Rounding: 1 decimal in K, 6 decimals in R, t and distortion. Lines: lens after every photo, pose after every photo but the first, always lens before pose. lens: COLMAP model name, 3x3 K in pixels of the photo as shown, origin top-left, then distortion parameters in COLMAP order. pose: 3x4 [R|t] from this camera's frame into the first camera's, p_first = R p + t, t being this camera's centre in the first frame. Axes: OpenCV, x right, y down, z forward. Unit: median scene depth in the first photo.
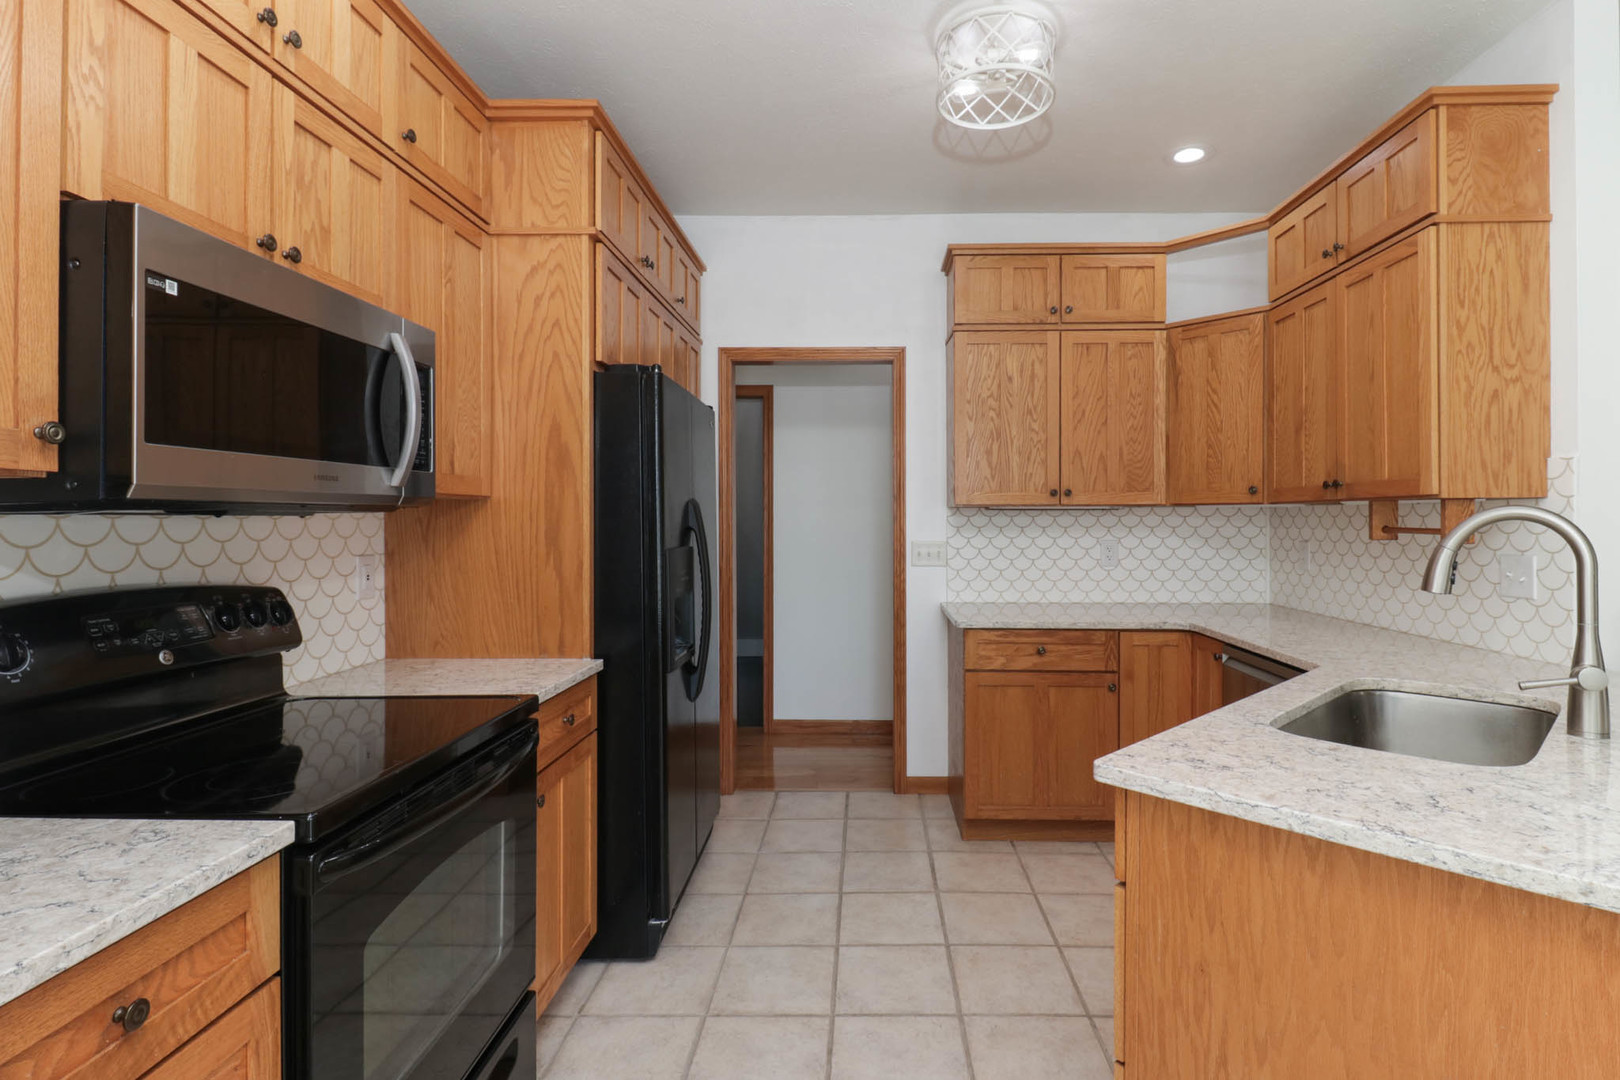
lens RADIAL K [[831.6, 0, 837.4], [0, 831.6, 523.6], [0, 0, 1]] dist [0.026654, -0.016590]
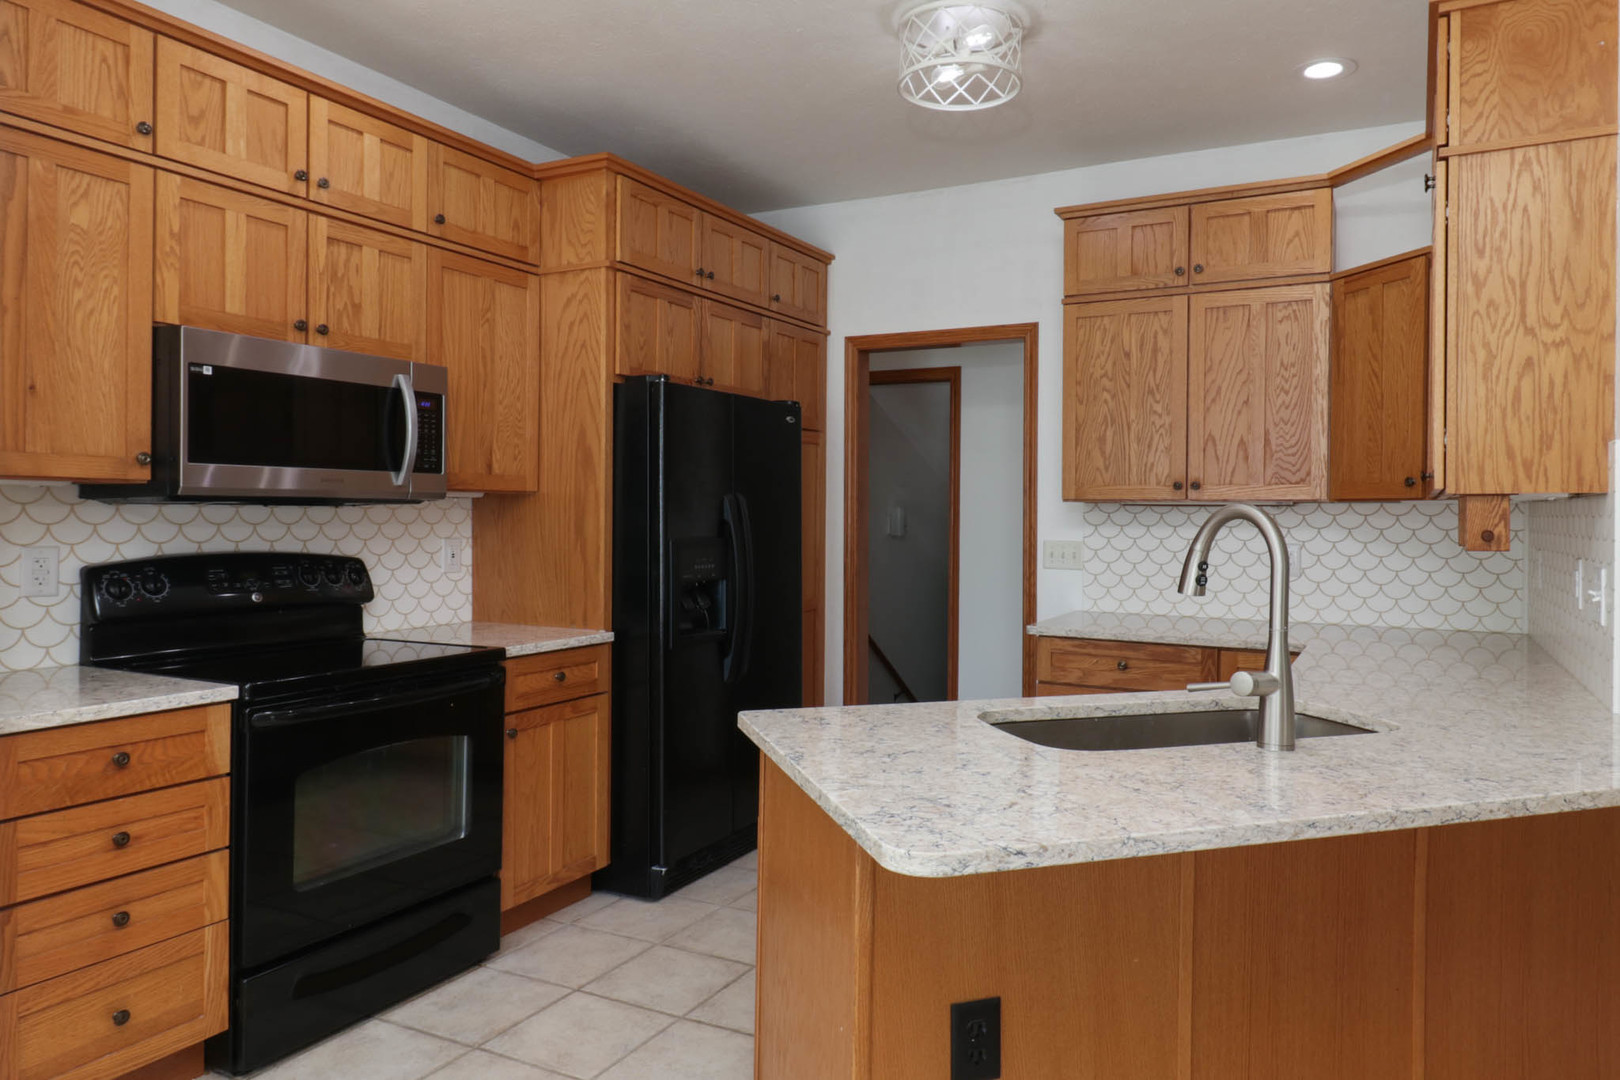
lens RADIAL K [[1028.6, 0, 811.3], [0, 1028.6, 525.3], [0, 0, 1]] dist [0.019498, -0.004907]
pose [[0.902635, 0.014038, -0.430177, 0.578891], [-0.012159, 0.999901, 0.007118, 0.000690], [0.430234, -0.001194, 0.902716, -0.172171]]
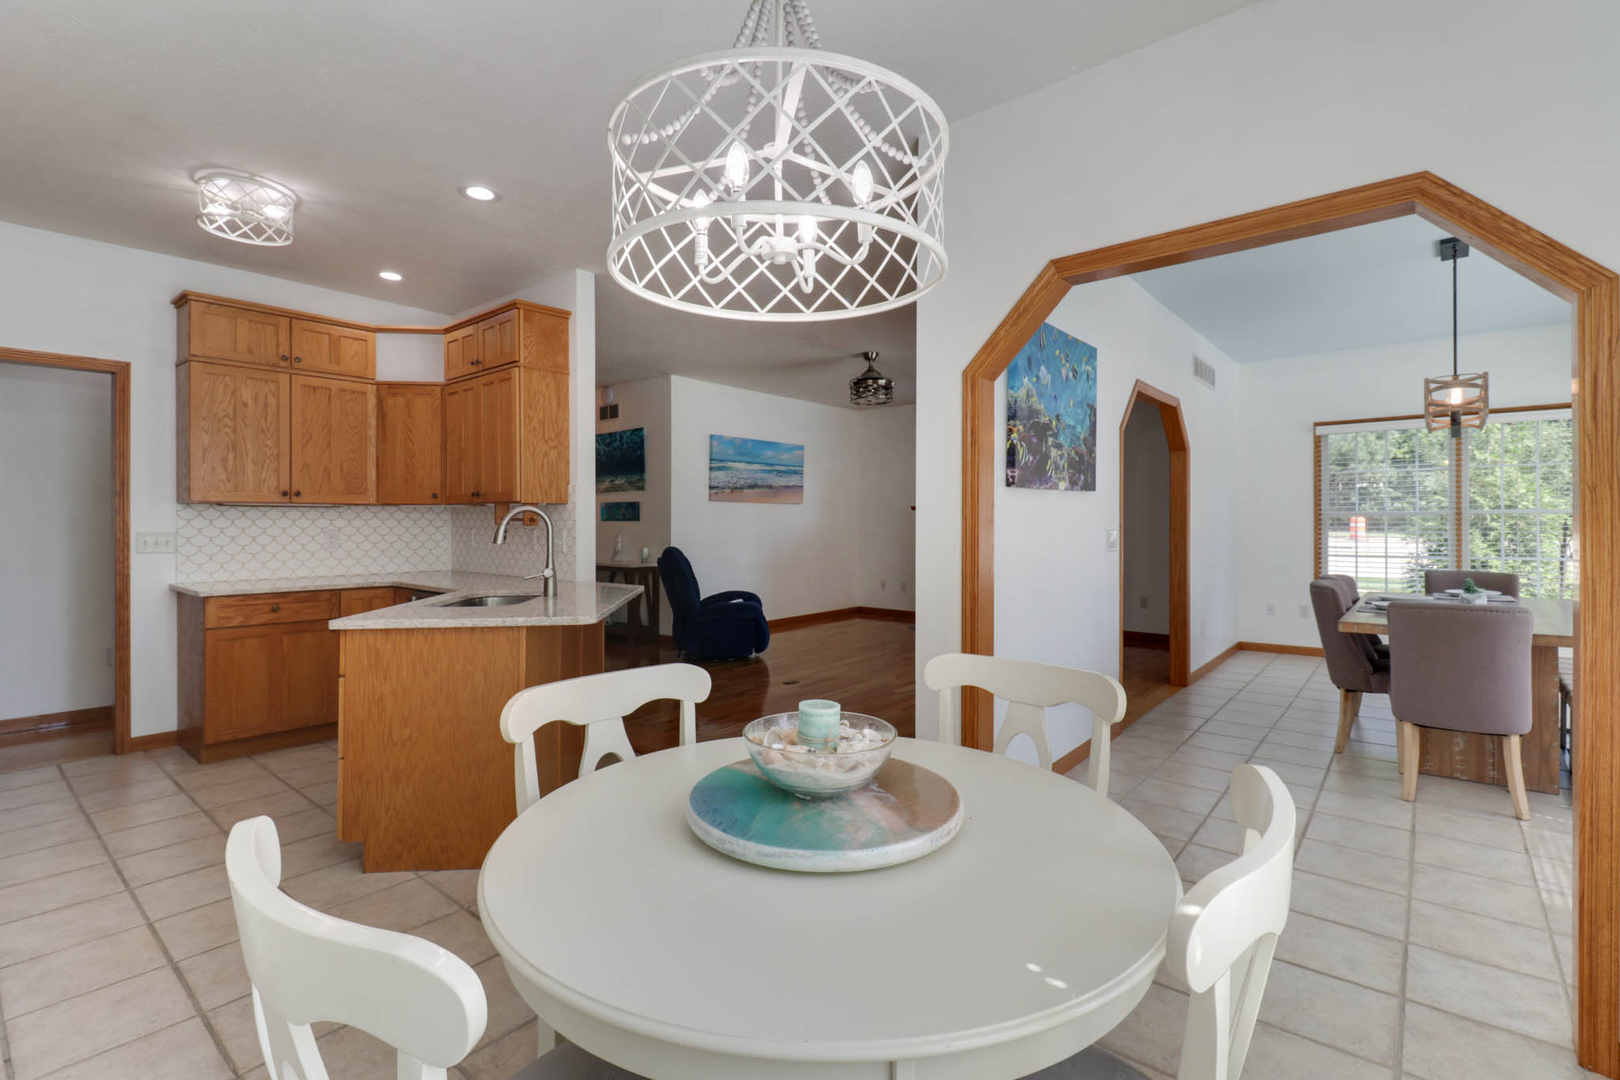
lens RADIAL K [[750.0, 0, 825.9], [0, 750.0, 521.0], [0, 0, 1]] dist [0.019848, -0.013656]
pose [[0.621209, 0.001920, 0.783642, -0.234127], [0.002295, 0.999988, -0.004269, 0.021798], [-0.783641, 0.004450, 0.621198, -0.673397]]
